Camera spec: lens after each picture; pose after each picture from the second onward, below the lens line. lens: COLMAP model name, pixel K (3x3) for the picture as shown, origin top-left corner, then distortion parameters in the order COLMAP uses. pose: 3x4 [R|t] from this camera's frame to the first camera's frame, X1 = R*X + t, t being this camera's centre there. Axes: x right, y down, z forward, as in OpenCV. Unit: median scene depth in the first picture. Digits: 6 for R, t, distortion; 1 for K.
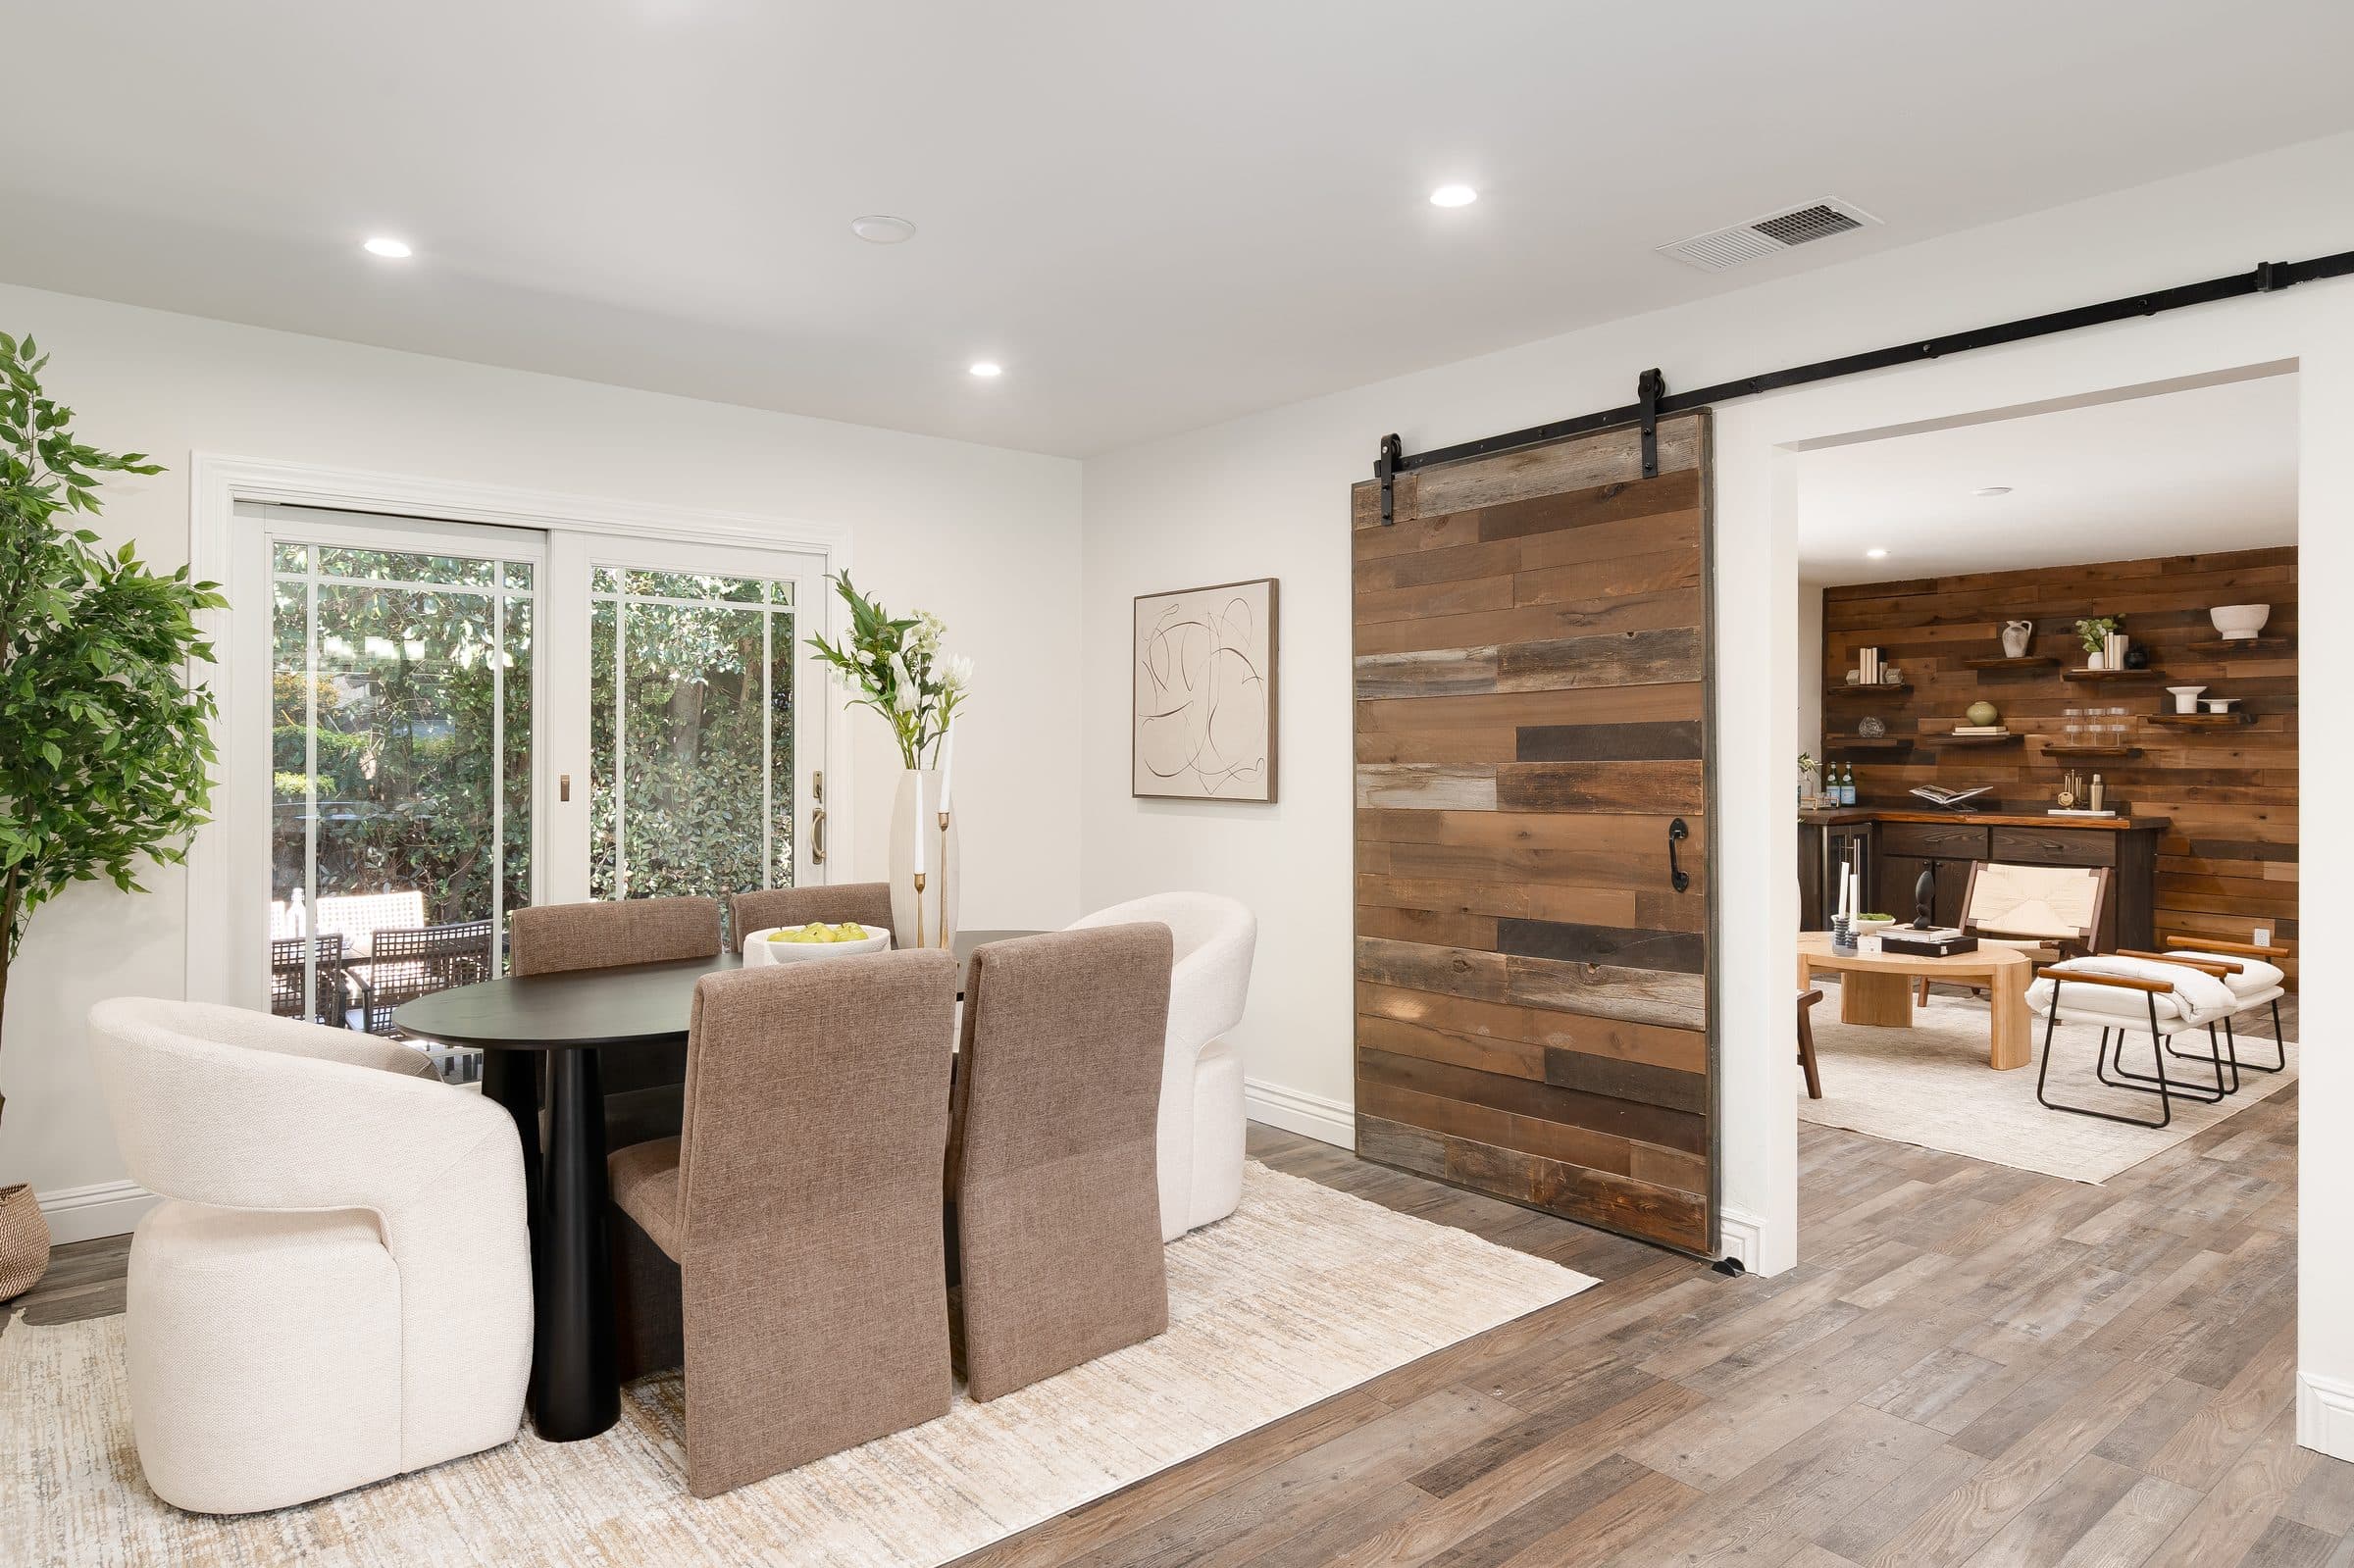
lens RADIAL K [[1386.5, 0, 1178.2], [0, 1386.5, 748.4], [0, 0, 1]] dist [0.002740, 0.001303]
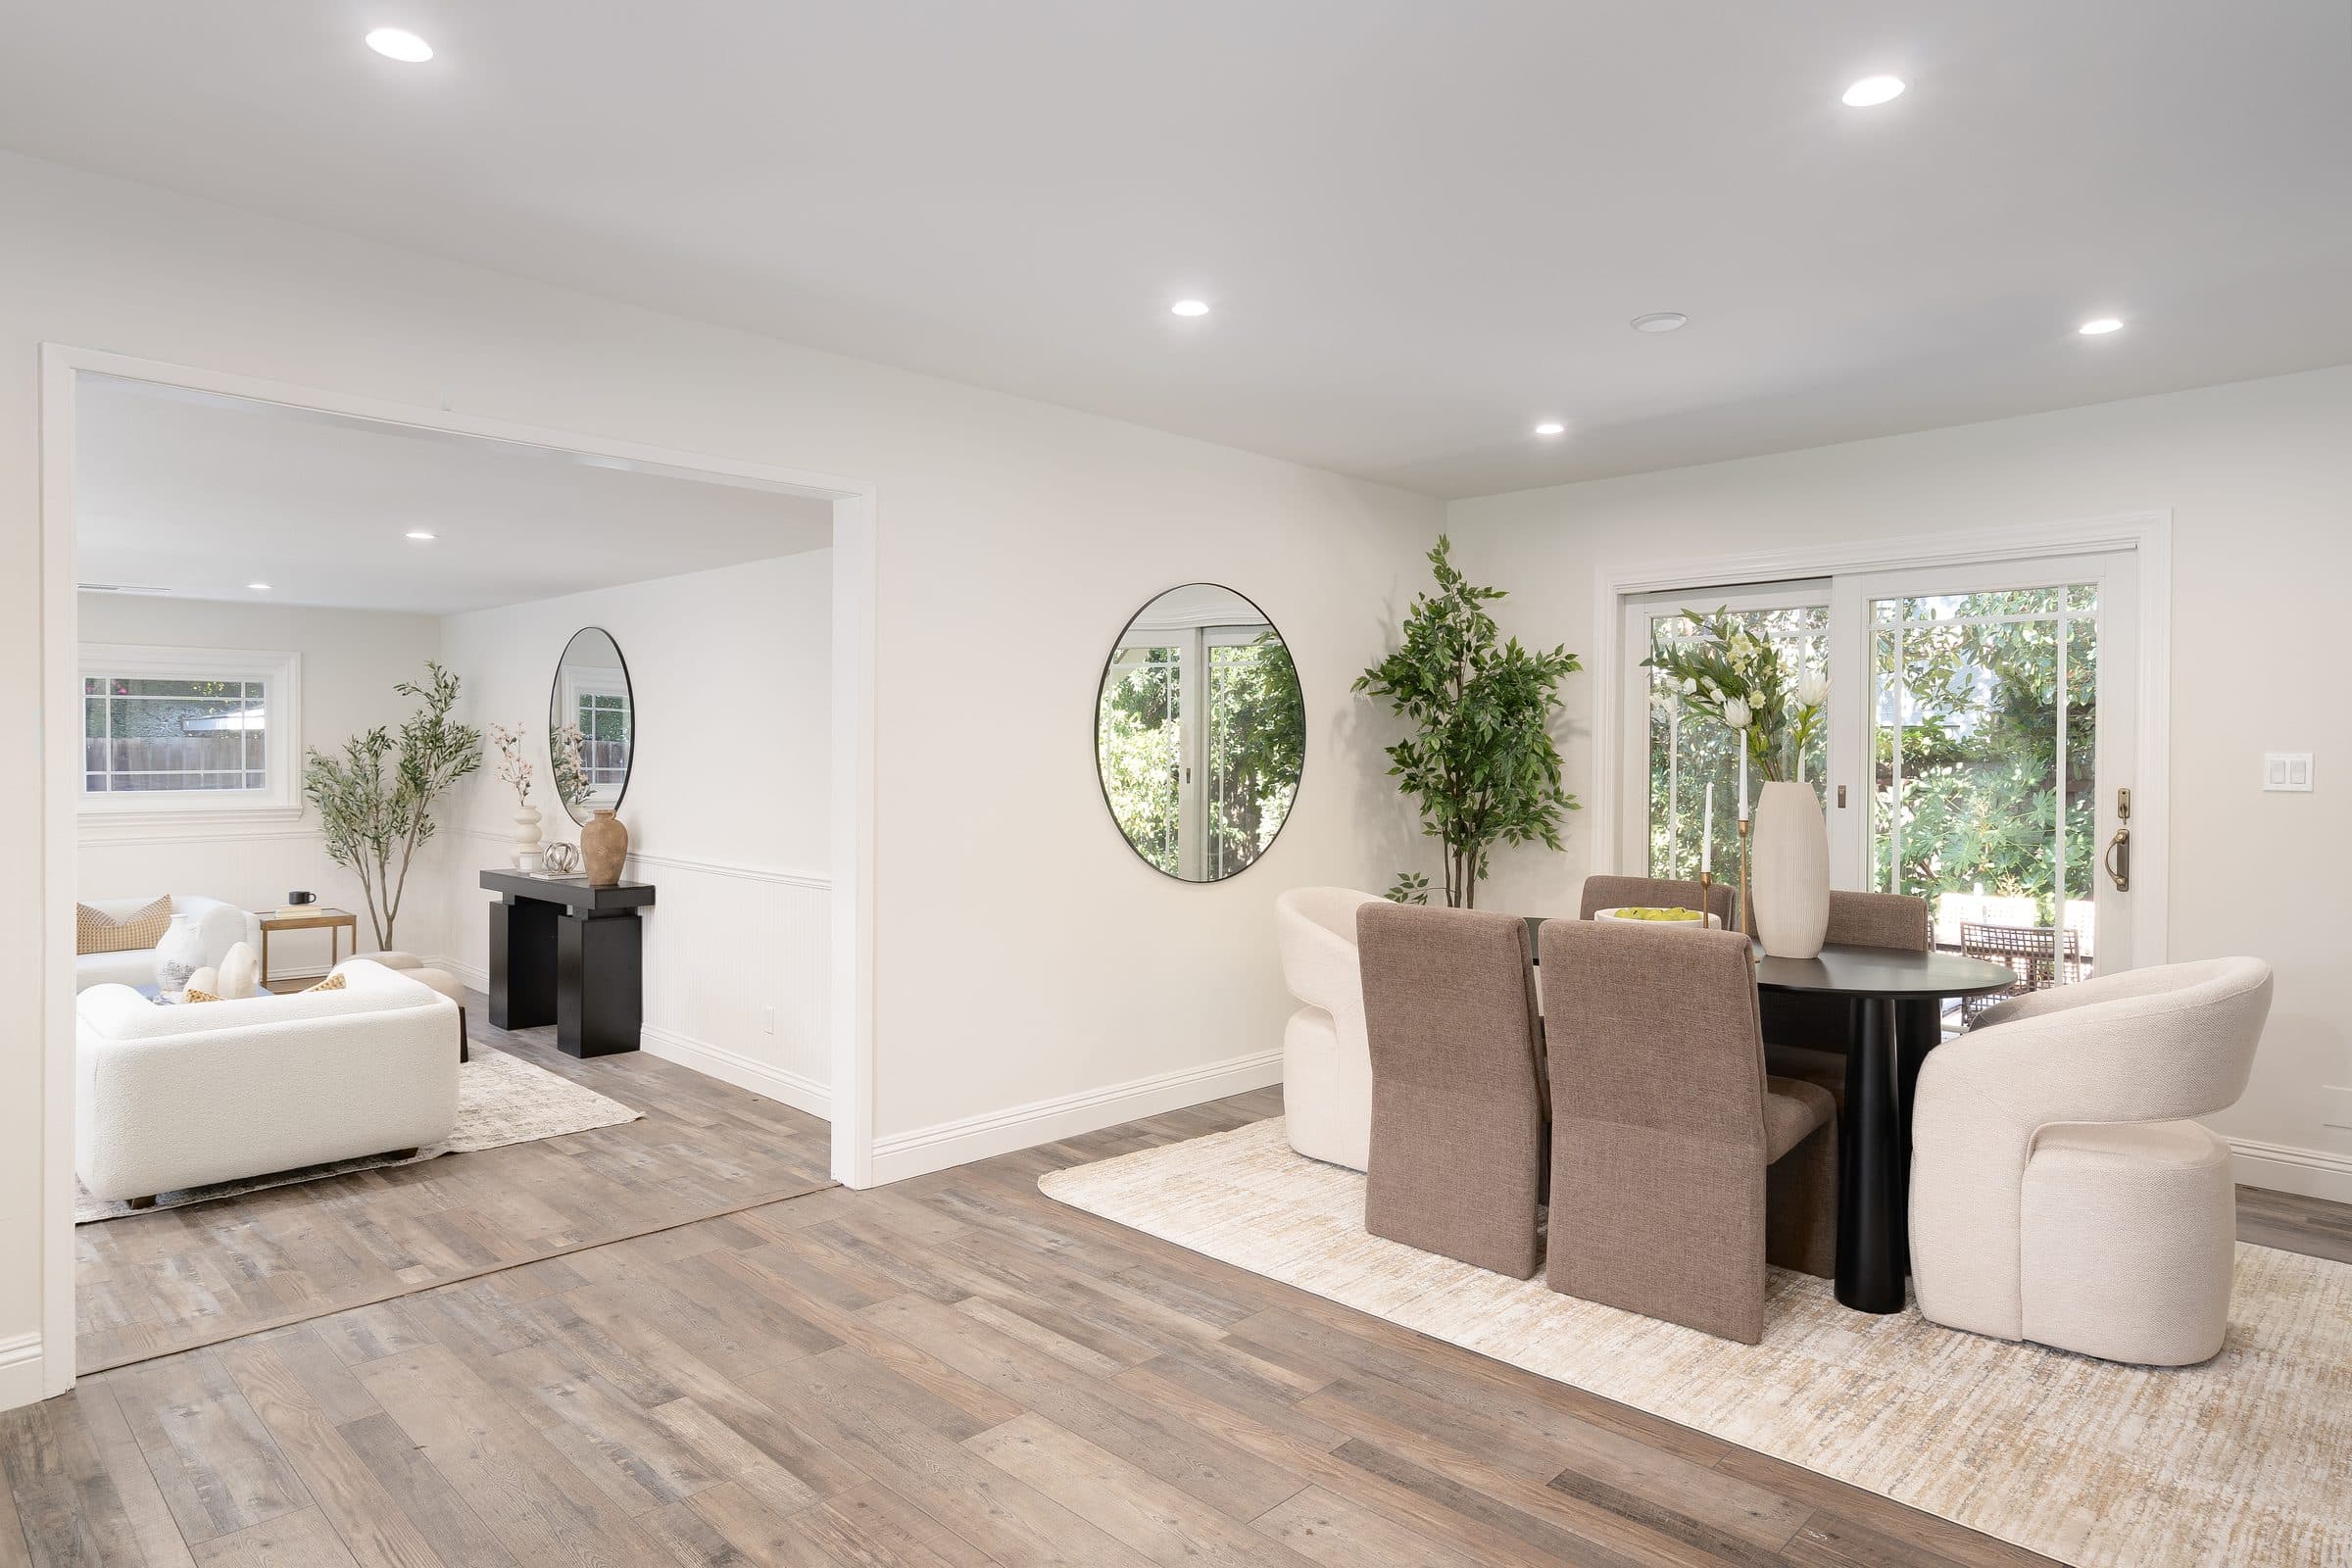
lens RADIAL K [[1350.7, 0, 1184.7], [0, 1350.7, 763.2], [0, 0, 1]] dist [0.000300, 0.000096]
pose [[0.102168, 0.003525, -0.994761, 0.681963], [-0.005319, 0.999981, 0.002997, 0.000226], [0.994753, 0.004985, 0.102185, 0.366859]]
